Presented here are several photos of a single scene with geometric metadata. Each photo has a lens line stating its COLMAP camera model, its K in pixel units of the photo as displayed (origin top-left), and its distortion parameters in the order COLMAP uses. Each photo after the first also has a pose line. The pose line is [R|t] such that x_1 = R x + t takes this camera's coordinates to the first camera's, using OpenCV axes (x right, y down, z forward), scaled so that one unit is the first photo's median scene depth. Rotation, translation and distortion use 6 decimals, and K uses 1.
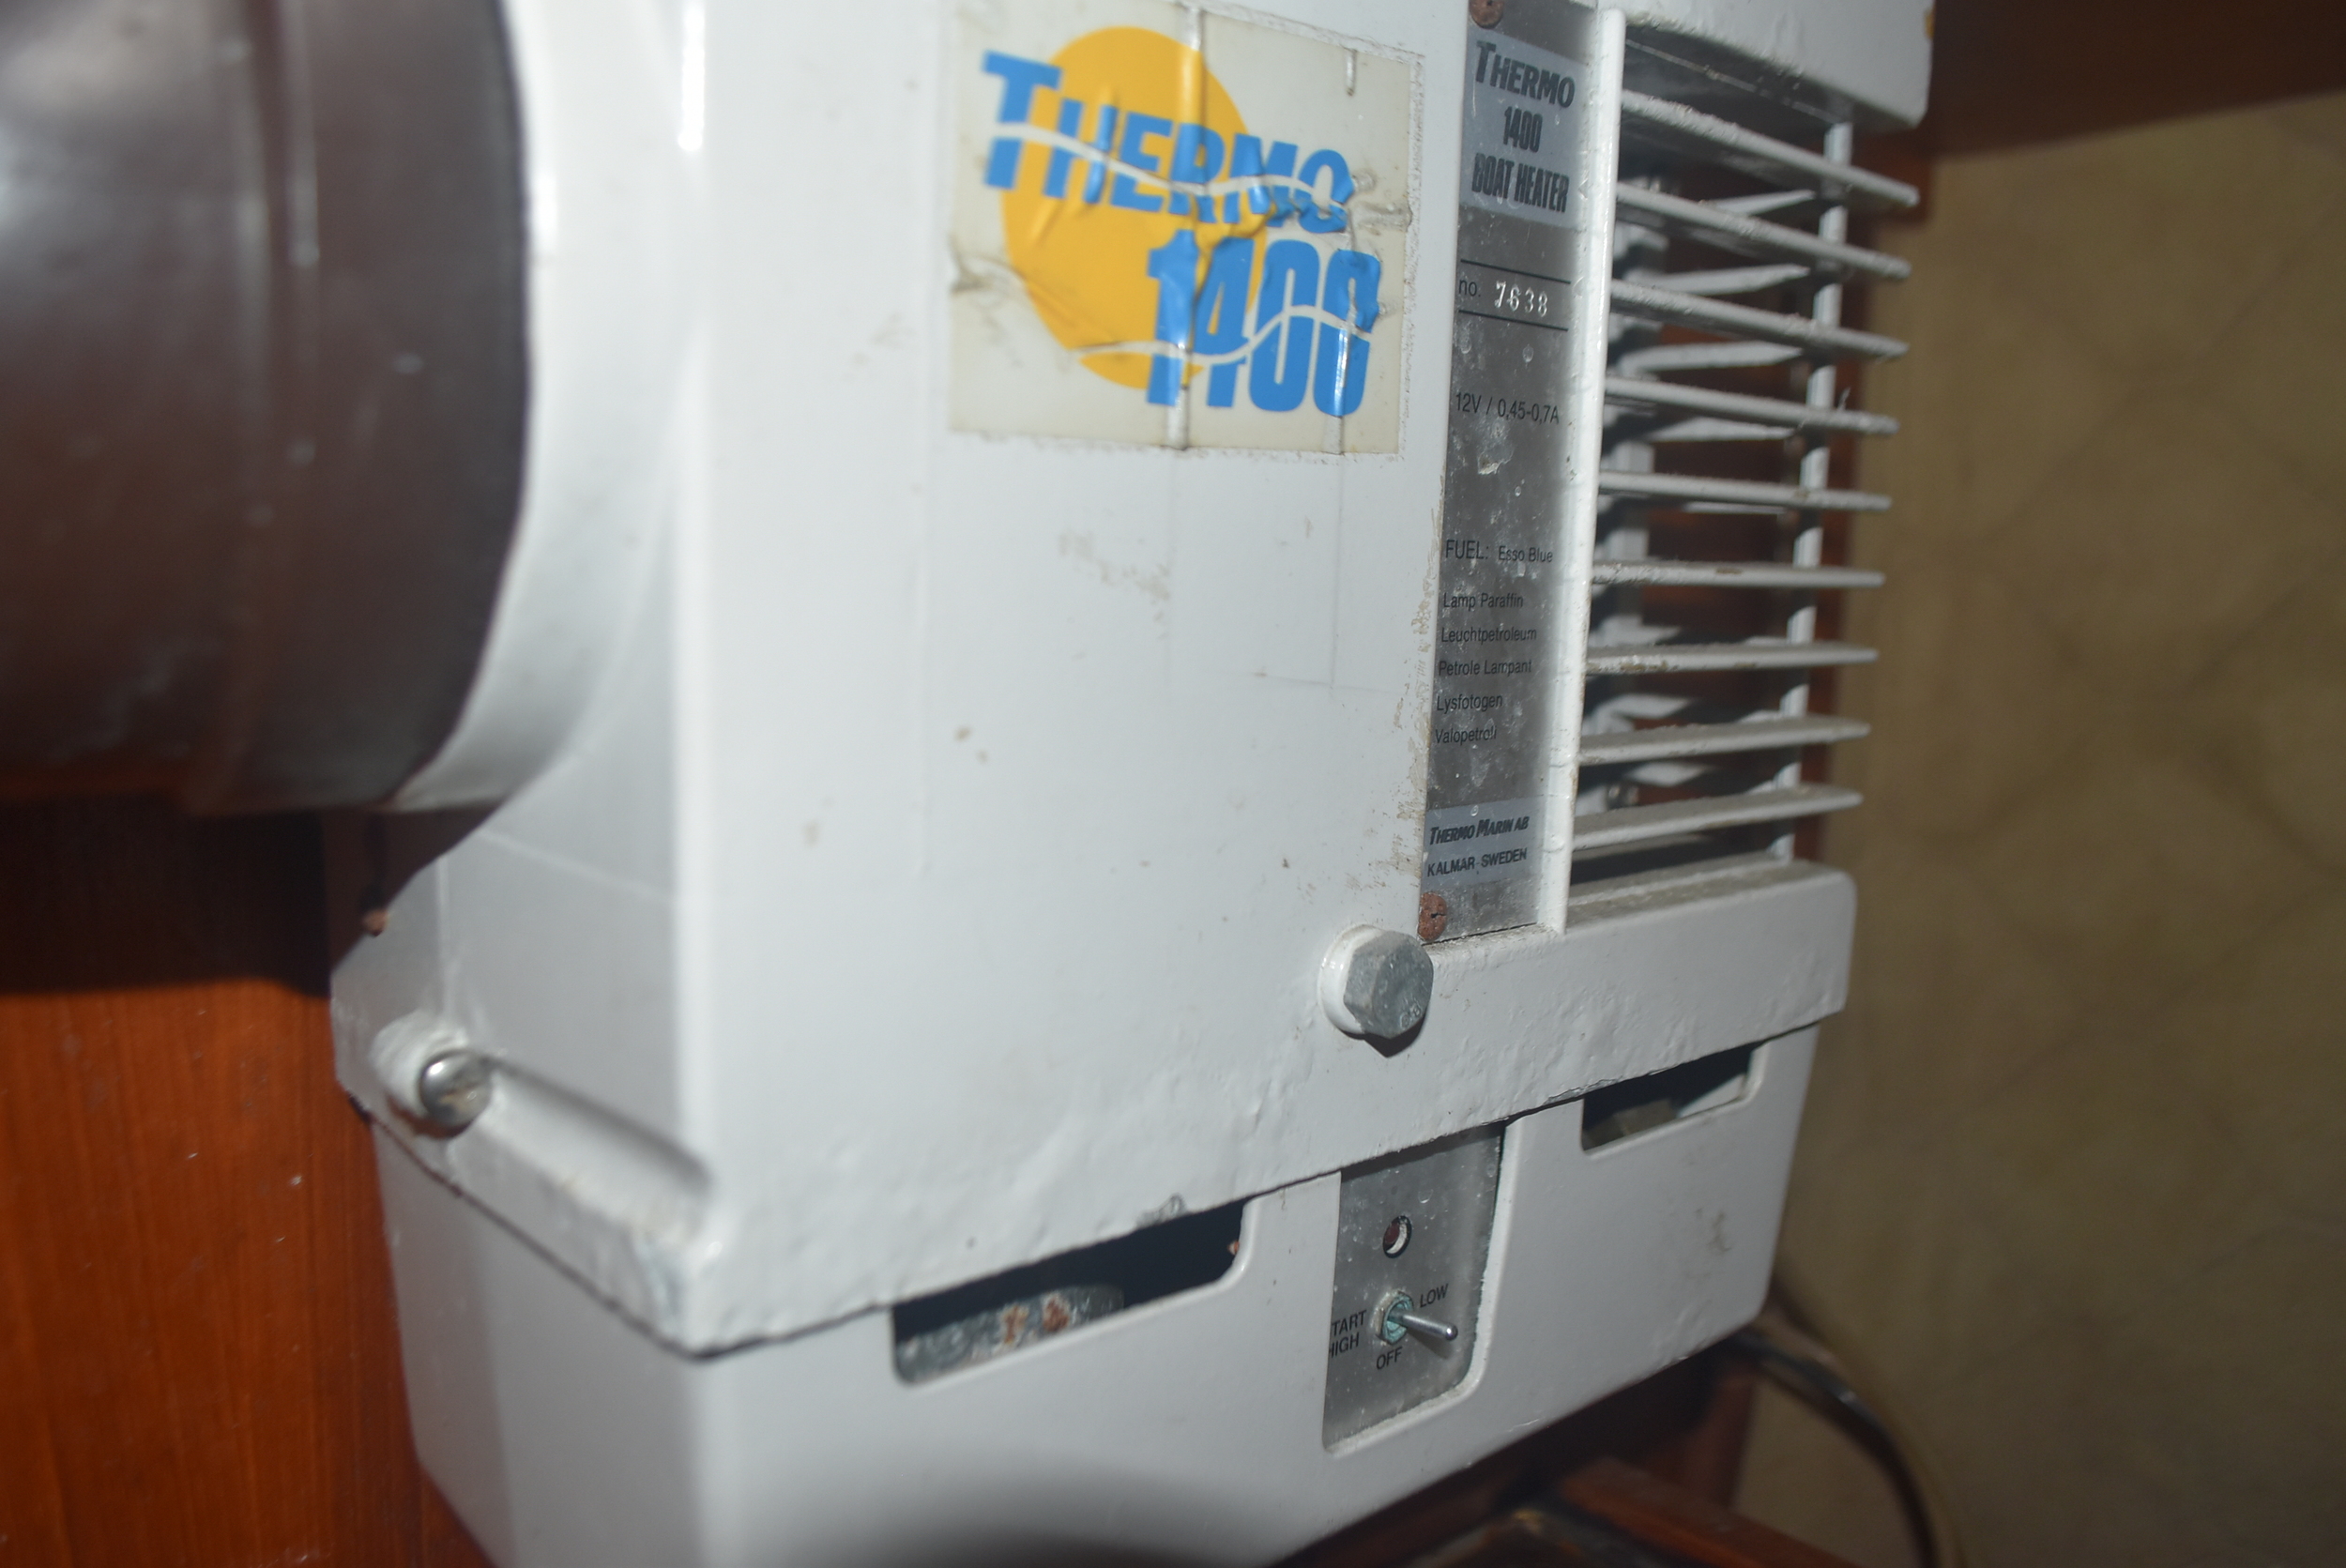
lens RADIAL K [[1820.6, 0, 1173.0], [0, 1820.6, 784.0], [0, 0, 1]] dist [-0.074932, 0.002803]
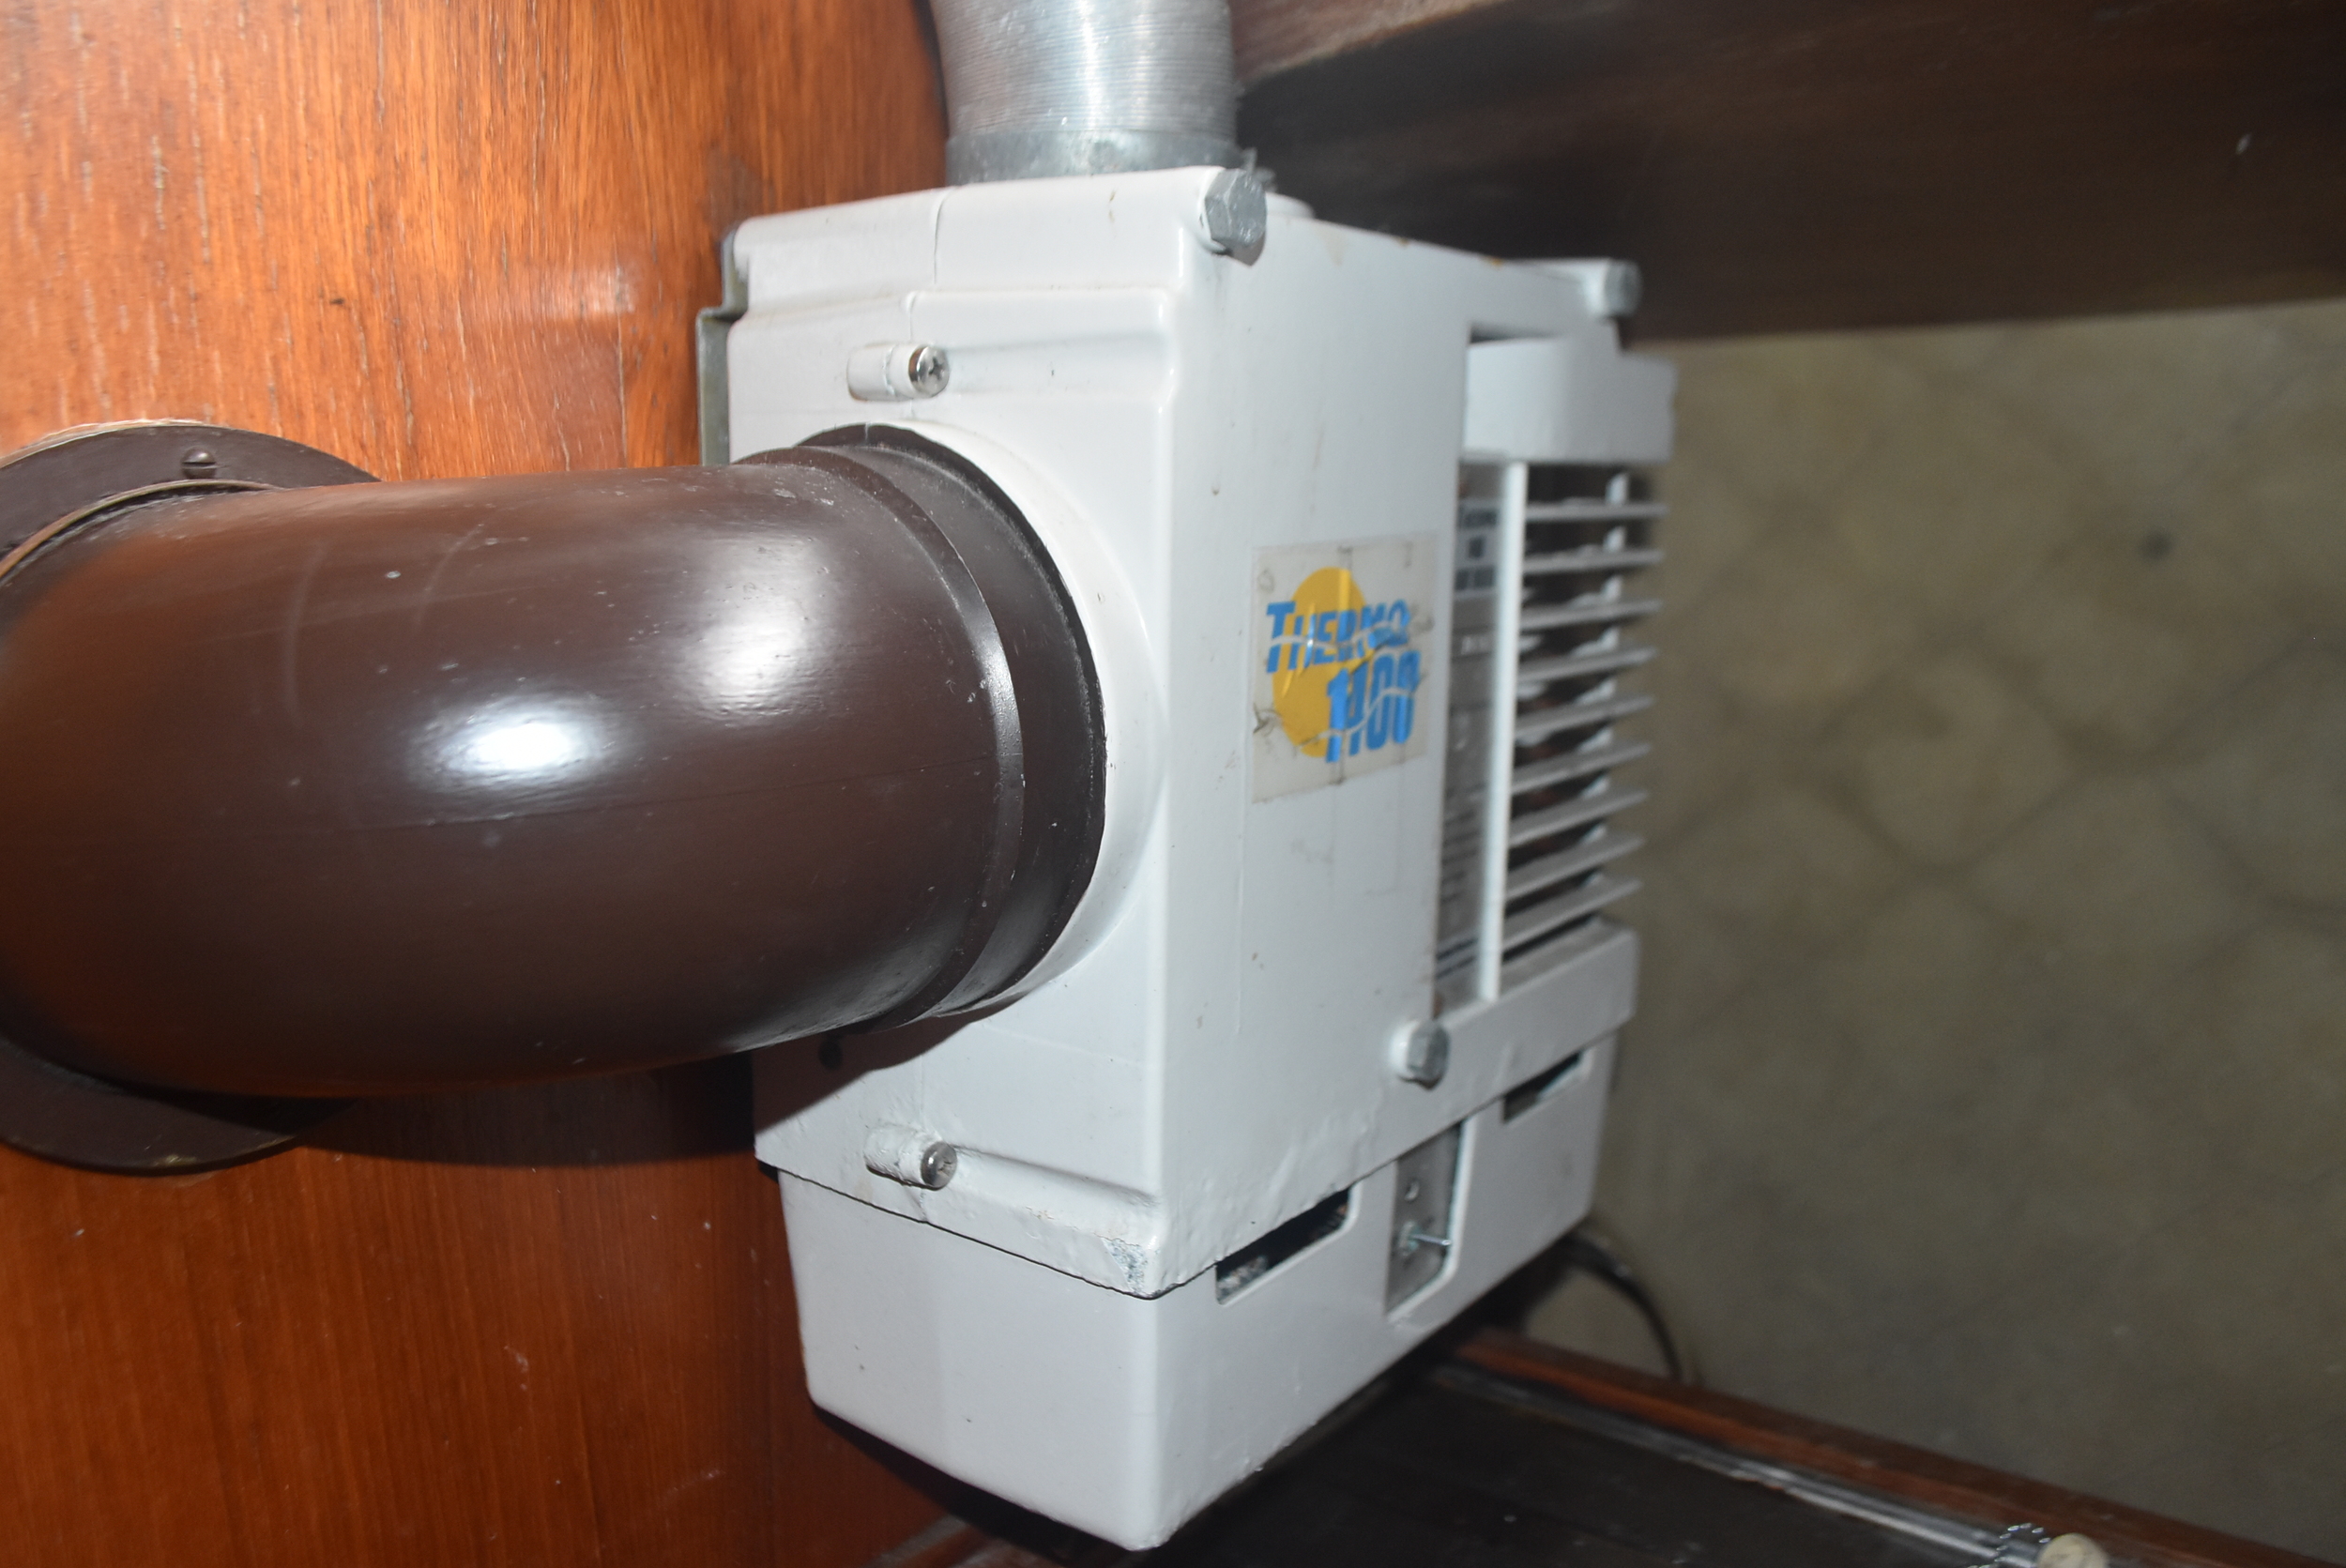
lens RADIAL K [[1754.9, 0, 1172.5], [0, 1754.9, 767.2], [0, 0, 1]] dist [-0.003075, -0.103065]
pose [[0.981583, -0.048267, 0.184839, -0.452751], [0.042919, 0.998539, 0.032826, -0.246651], [-0.186153, -0.024289, 0.982221, -0.658211]]
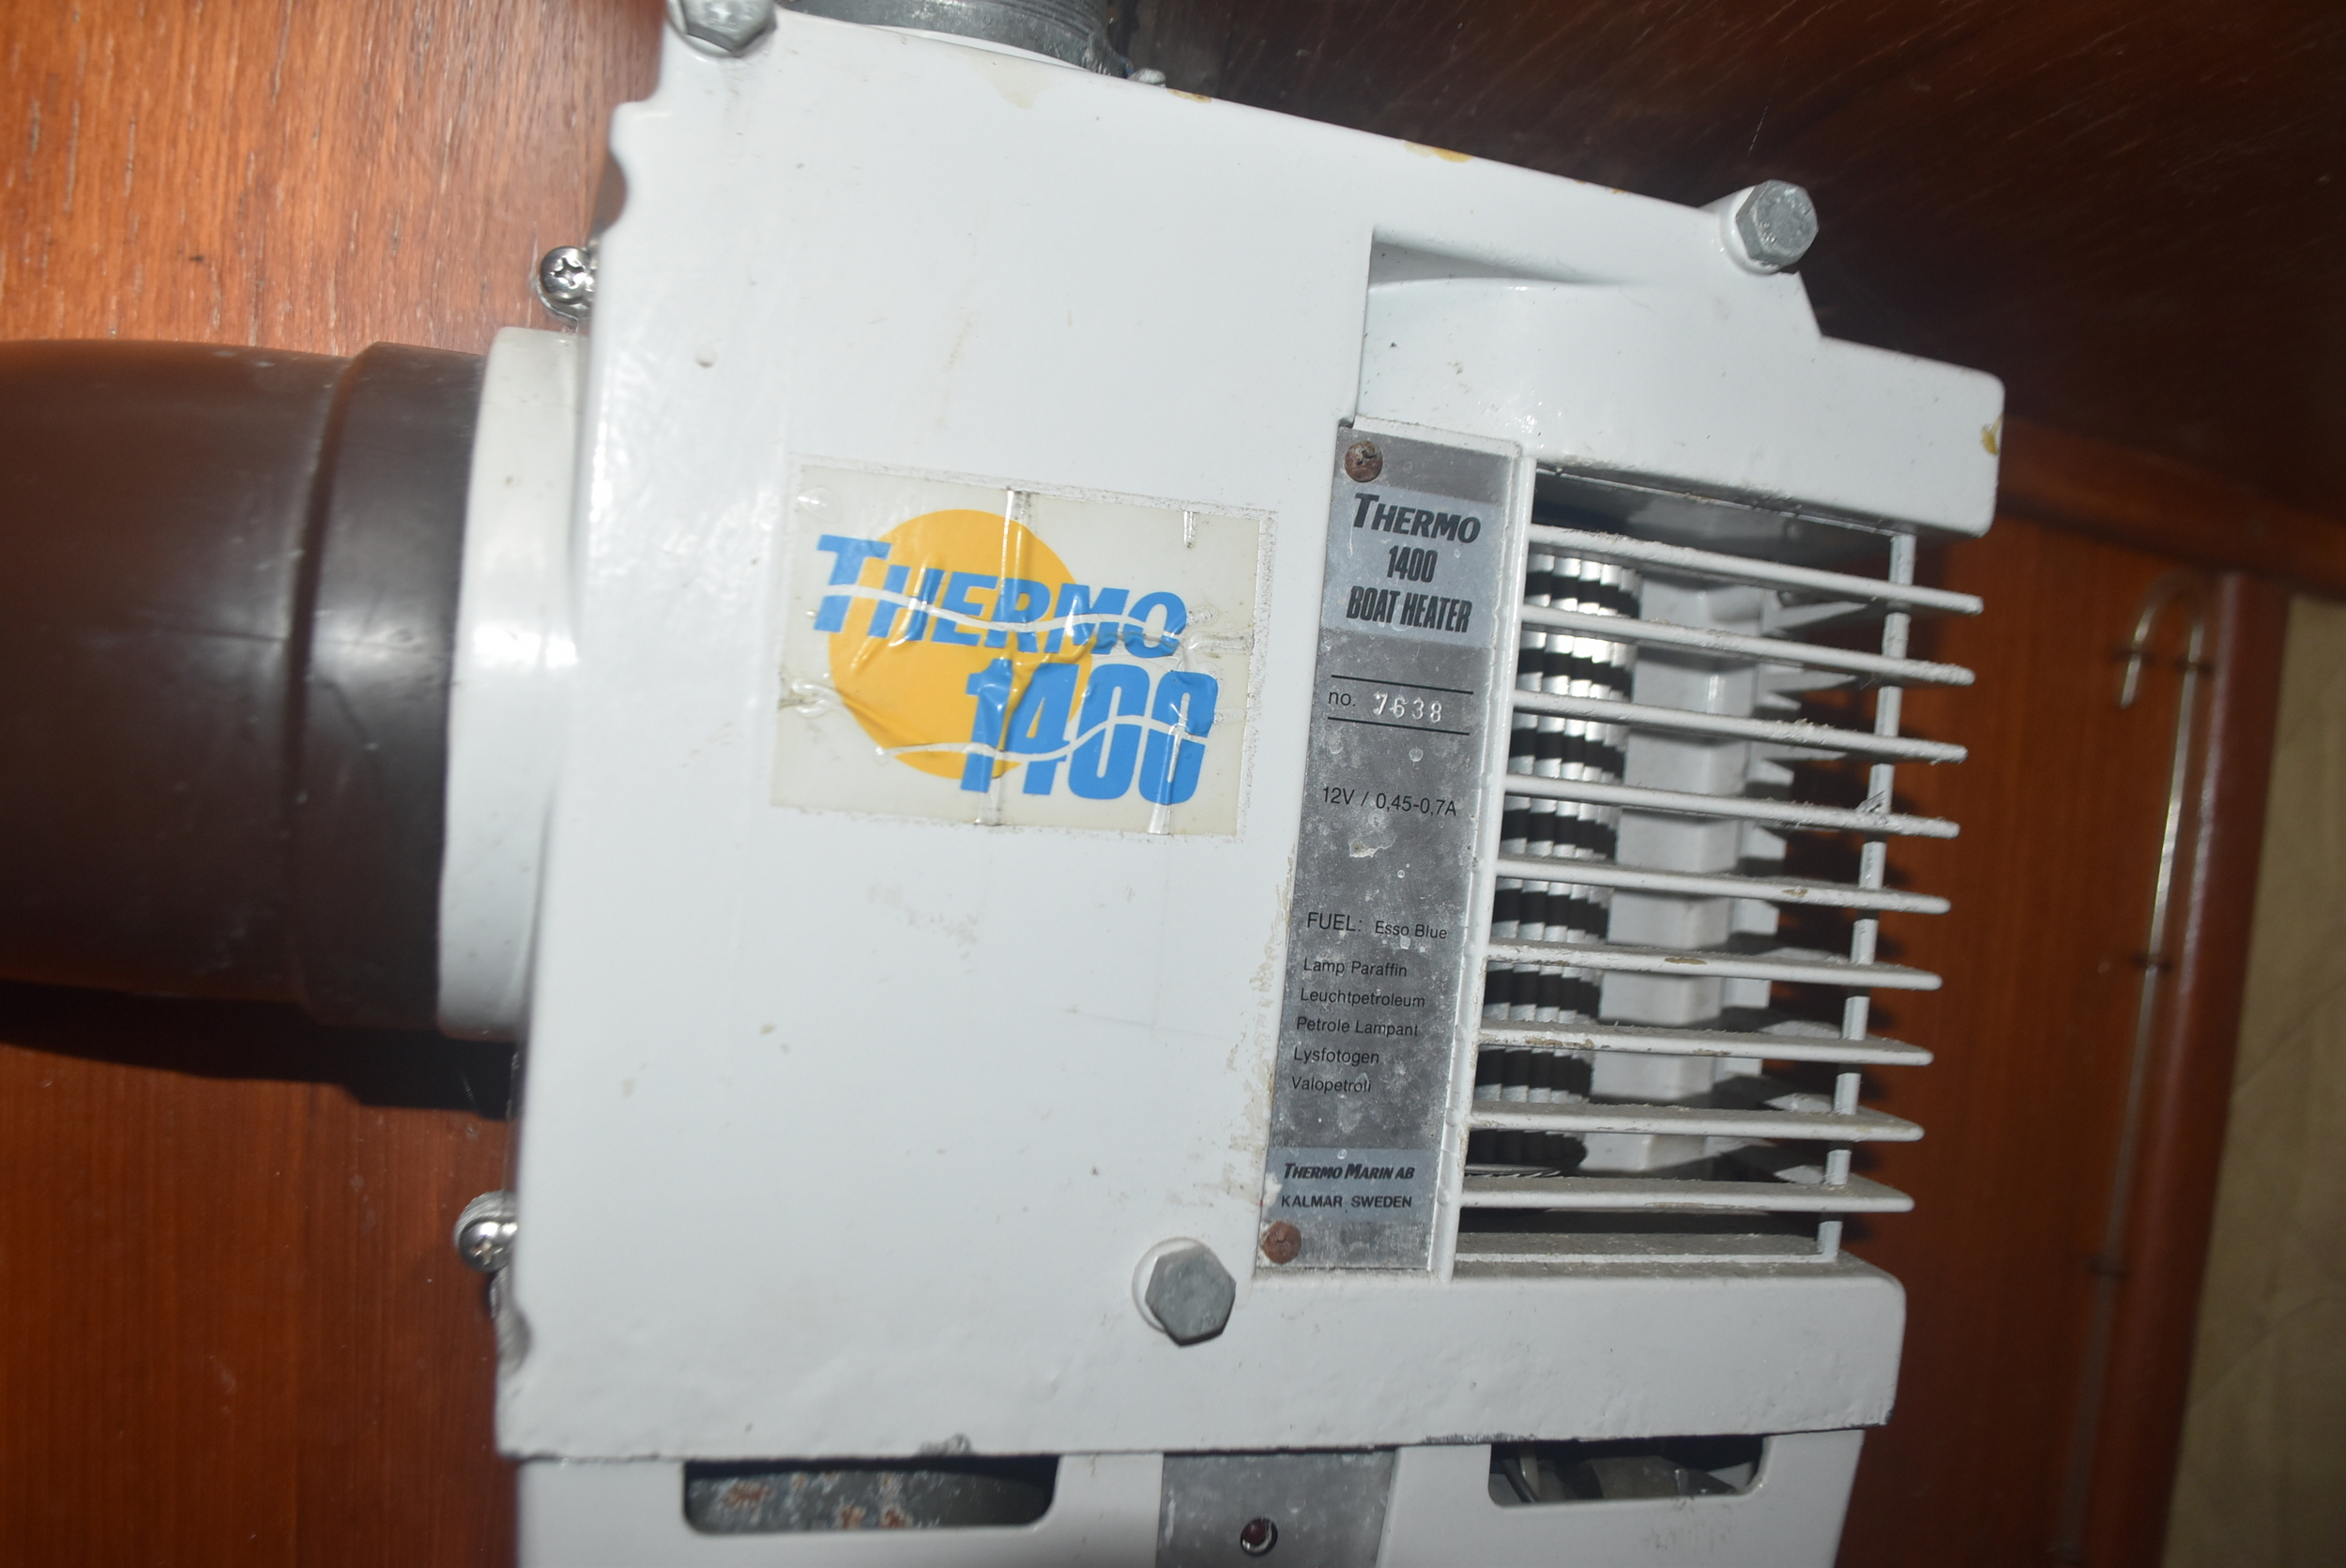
lens RADIAL K [[1820.6, 0, 1173.0], [0, 1820.6, 784.0], [0, 0, 1]] dist [-0.074932, 0.002803]
pose [[0.917985, 0.055505, -0.392713, 0.575258], [-0.120085, 0.982580, -0.141829, -0.044423], [0.377999, 0.177356, 0.908659, -0.107081]]
